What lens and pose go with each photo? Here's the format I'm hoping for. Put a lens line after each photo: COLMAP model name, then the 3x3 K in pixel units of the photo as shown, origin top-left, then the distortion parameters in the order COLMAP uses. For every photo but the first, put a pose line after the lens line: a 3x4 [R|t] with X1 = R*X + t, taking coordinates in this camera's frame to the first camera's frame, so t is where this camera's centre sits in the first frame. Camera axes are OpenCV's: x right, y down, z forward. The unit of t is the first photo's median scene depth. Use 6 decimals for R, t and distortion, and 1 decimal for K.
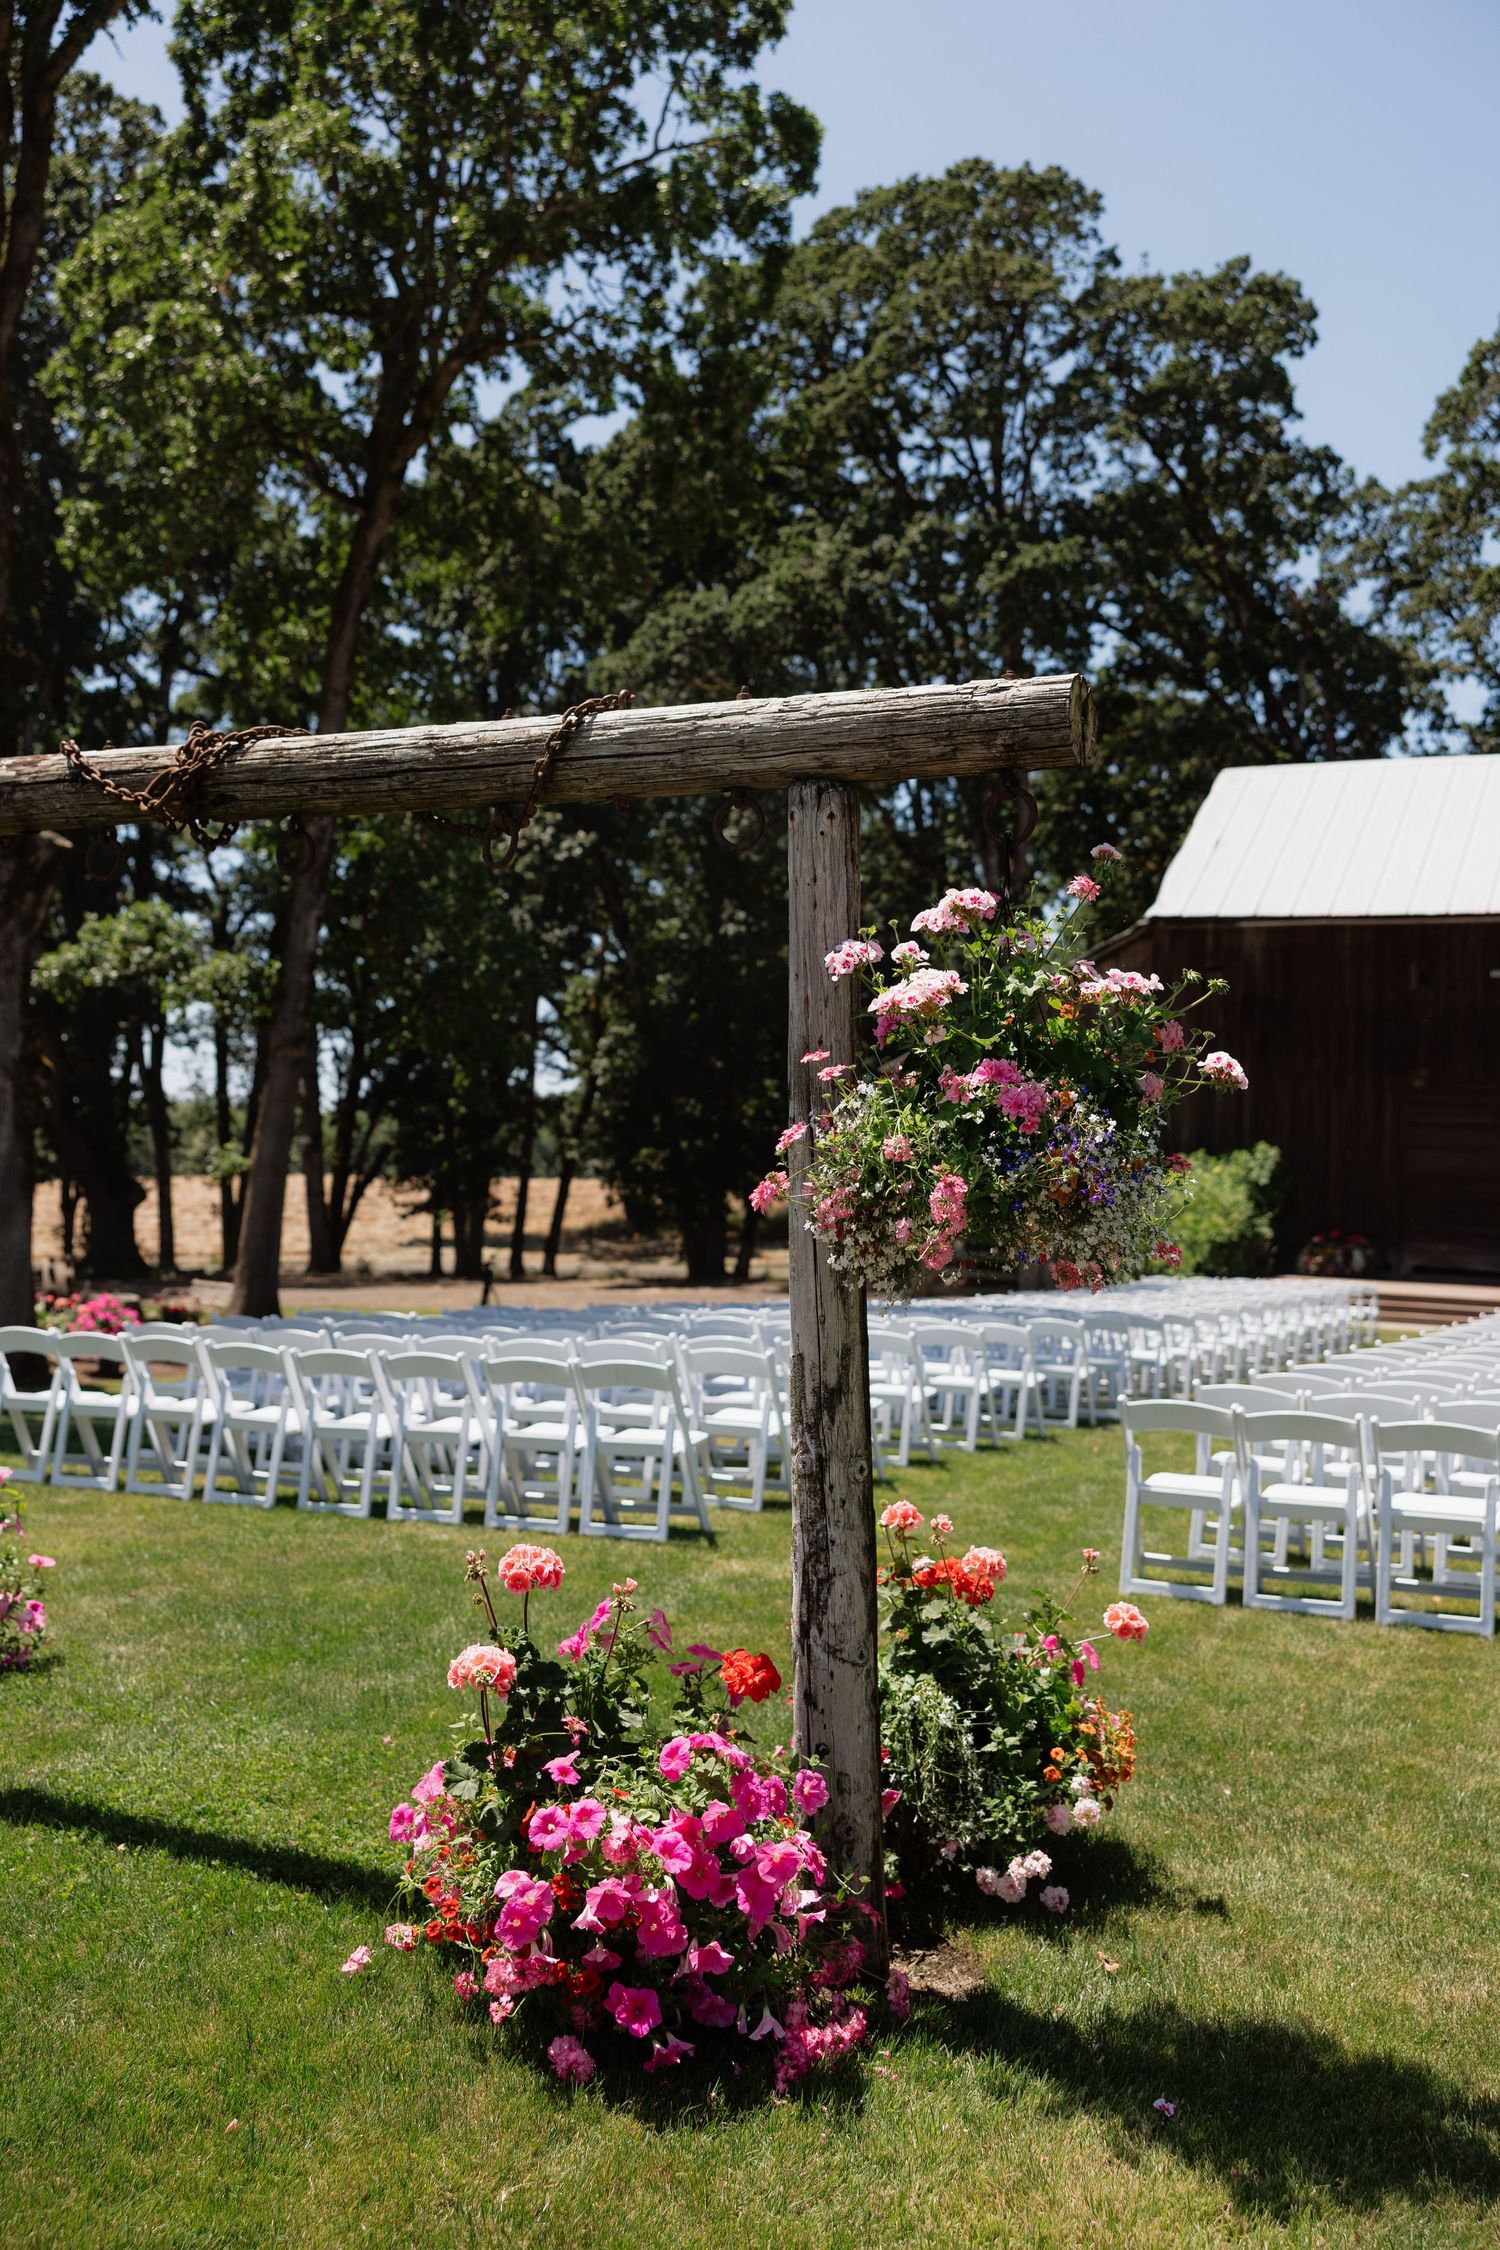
lens RADIAL K [[2210.5, 0, 747.0], [0, 2210.5, 1093.3], [0, 0, 1]] dist [0.007592, -0.000088]
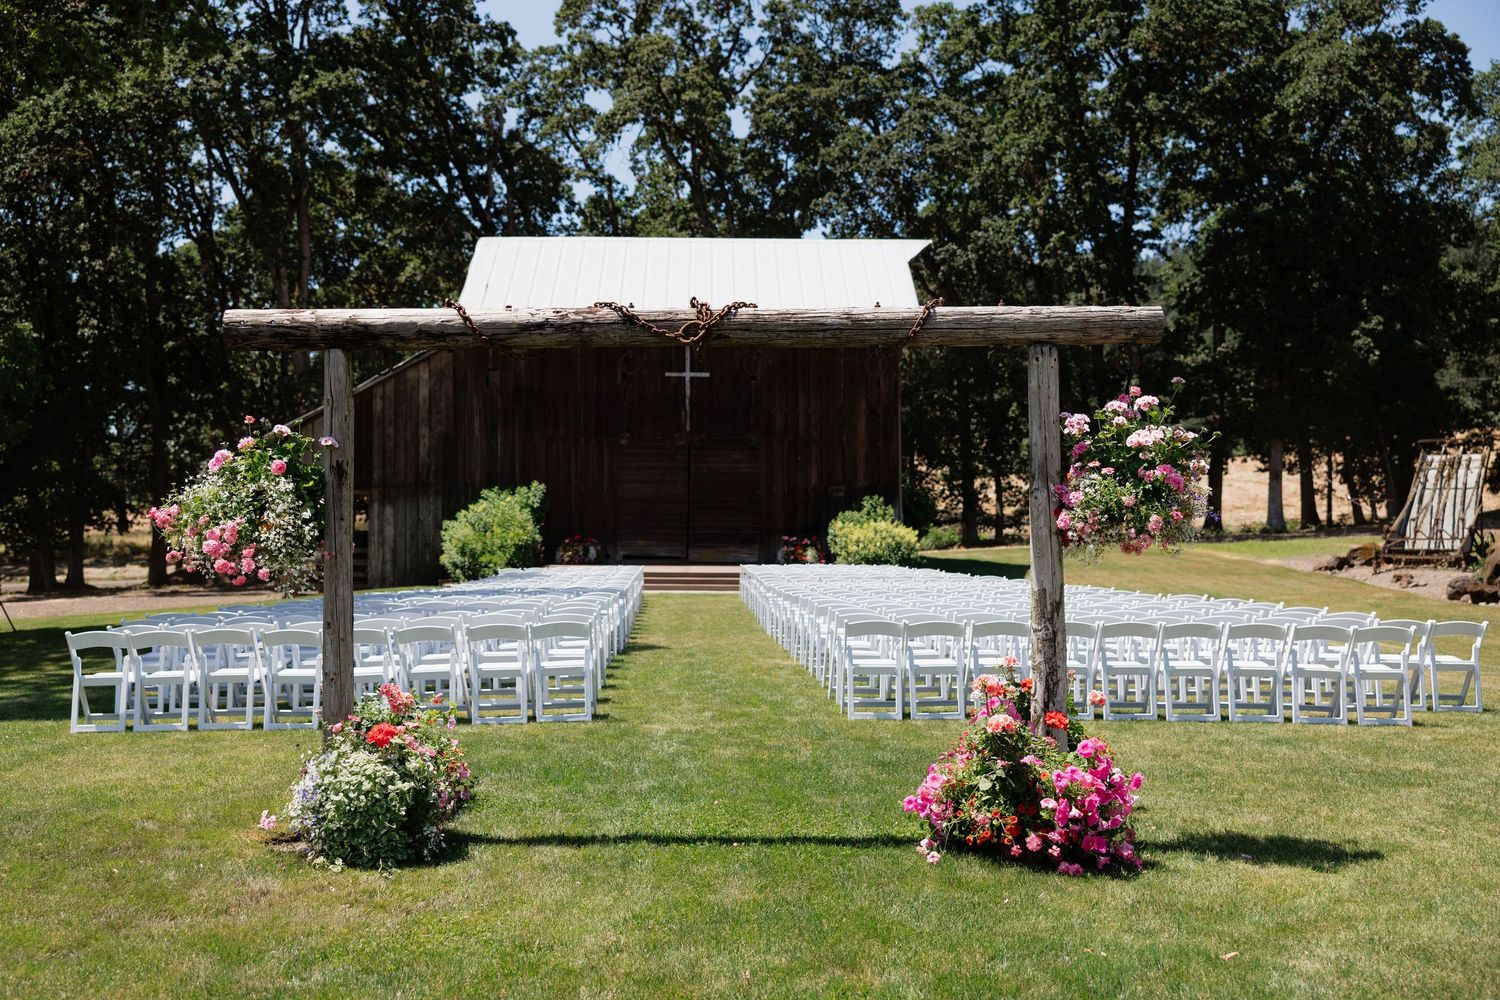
lens RADIAL K [[1536.9, 0, 750.0], [0, 1536.9, 500.0], [0, 0, 1]] dist [0.001111, 0.007448]
pose [[0.887569, -0.031018, 0.459629, -0.086042], [0.014033, 0.999088, 0.040324, -0.003995], [-0.460461, -0.029340, 0.887195, -0.026104]]
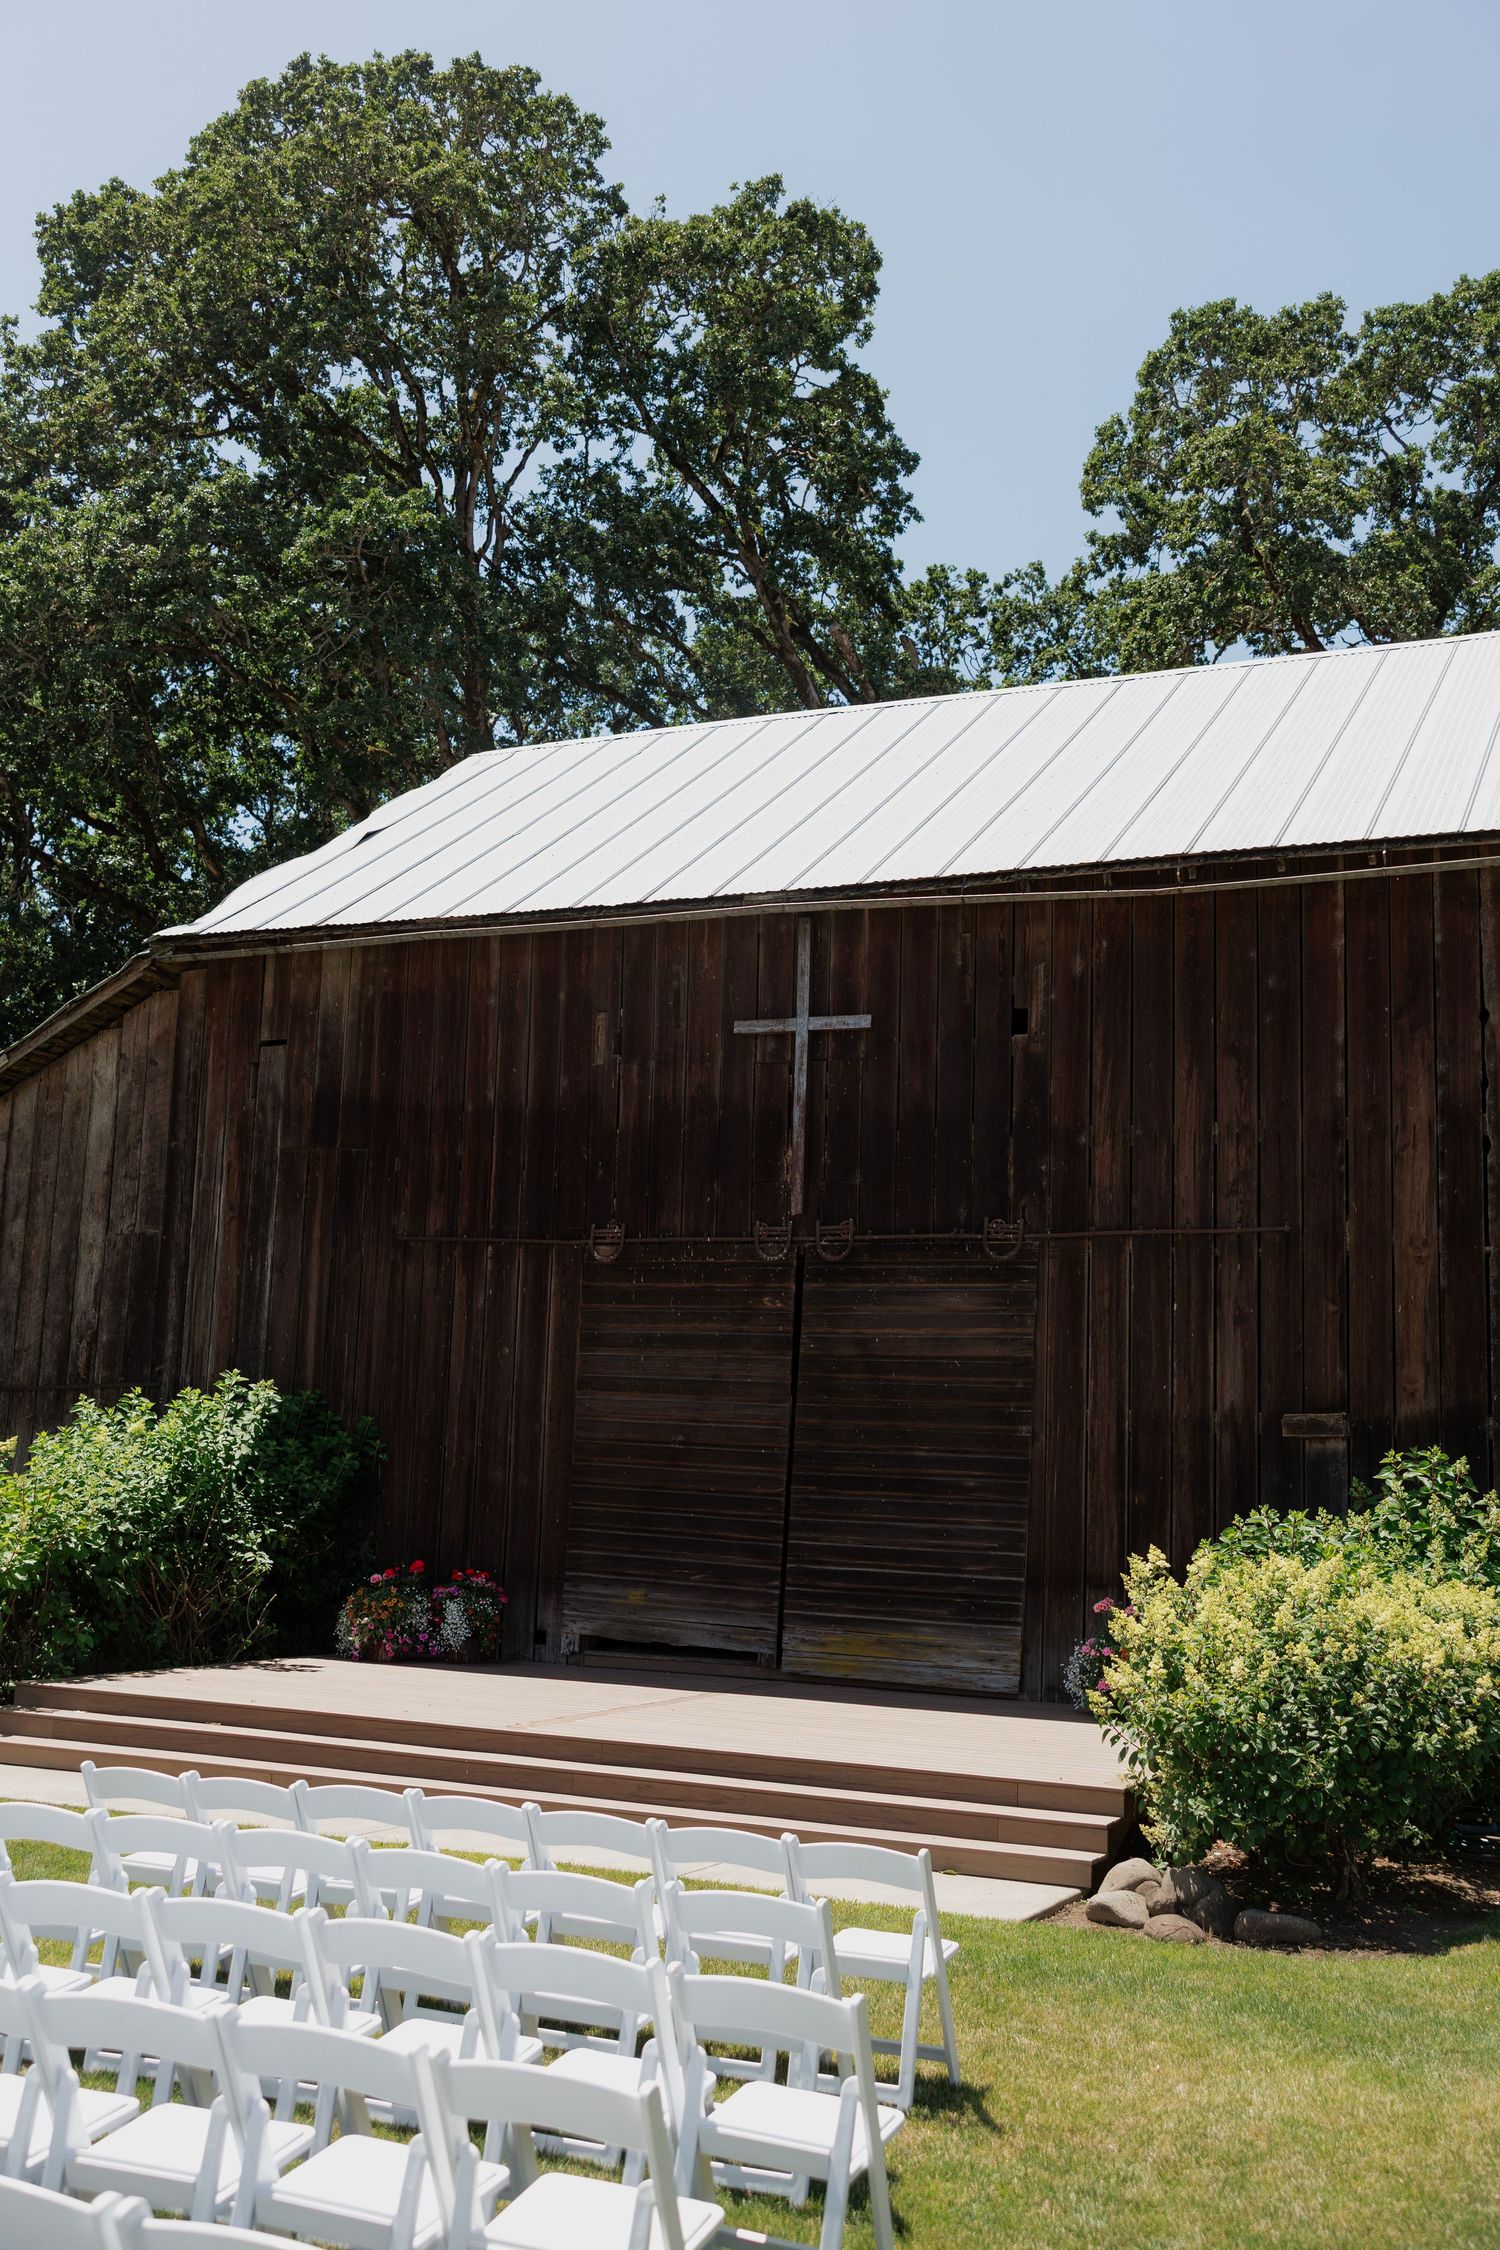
lens RADIAL K [[2260.9, 0, 751.6], [0, 2260.9, 1153.3], [0, 0, 1]] dist [0.014182, 0.006888]
pose [[0.999666, 0.007901, 0.024592, 0.210929], [-0.004944, 0.992997, -0.118035, 0.020966], [-0.025352, 0.117874, 0.992705, 0.325426]]
